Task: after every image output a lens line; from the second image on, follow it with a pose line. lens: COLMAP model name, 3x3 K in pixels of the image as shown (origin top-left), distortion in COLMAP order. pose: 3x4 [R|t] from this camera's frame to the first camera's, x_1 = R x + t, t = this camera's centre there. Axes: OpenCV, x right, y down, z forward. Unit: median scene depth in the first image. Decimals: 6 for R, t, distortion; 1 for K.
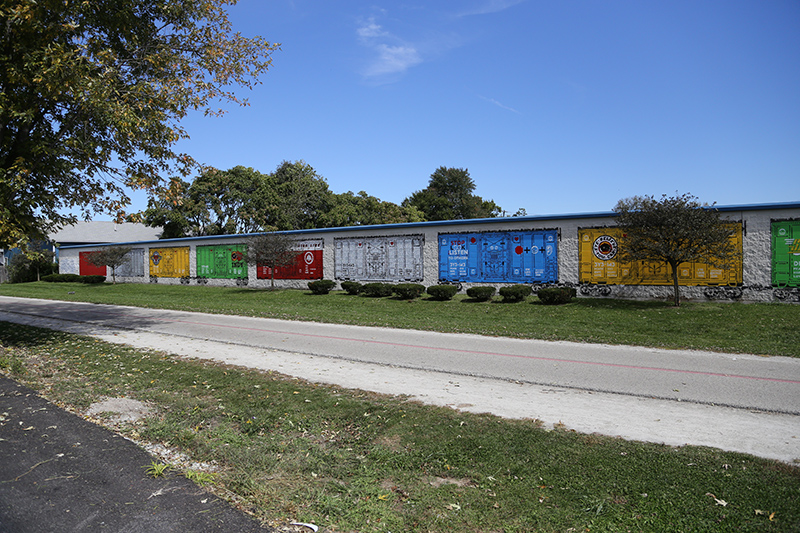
lens RADIAL K [[645.2, 0, 398.4], [0, 645.2, 264.1], [0, 0, 1]] dist [-0.006948, -0.002799]
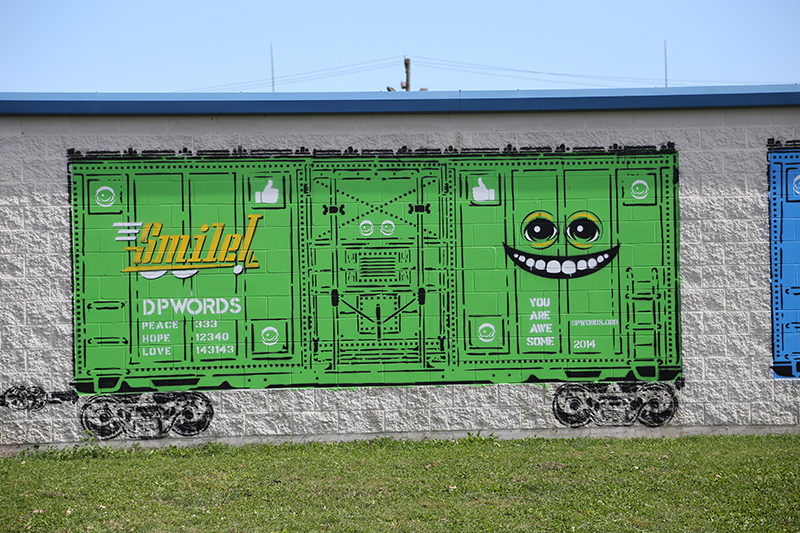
lens RADIAL K [[2527.0, 0, 400.0], [0, 2527.0, 266.5], [0, 0, 1]] dist [0.818870, 0.596025]
pose [[0.688585, 0.003027, 0.725150, -0.423917], [0.012374, 0.999797, -0.015923, 0.002059], [-0.725050, 0.019938, 0.688407, 0.354839]]
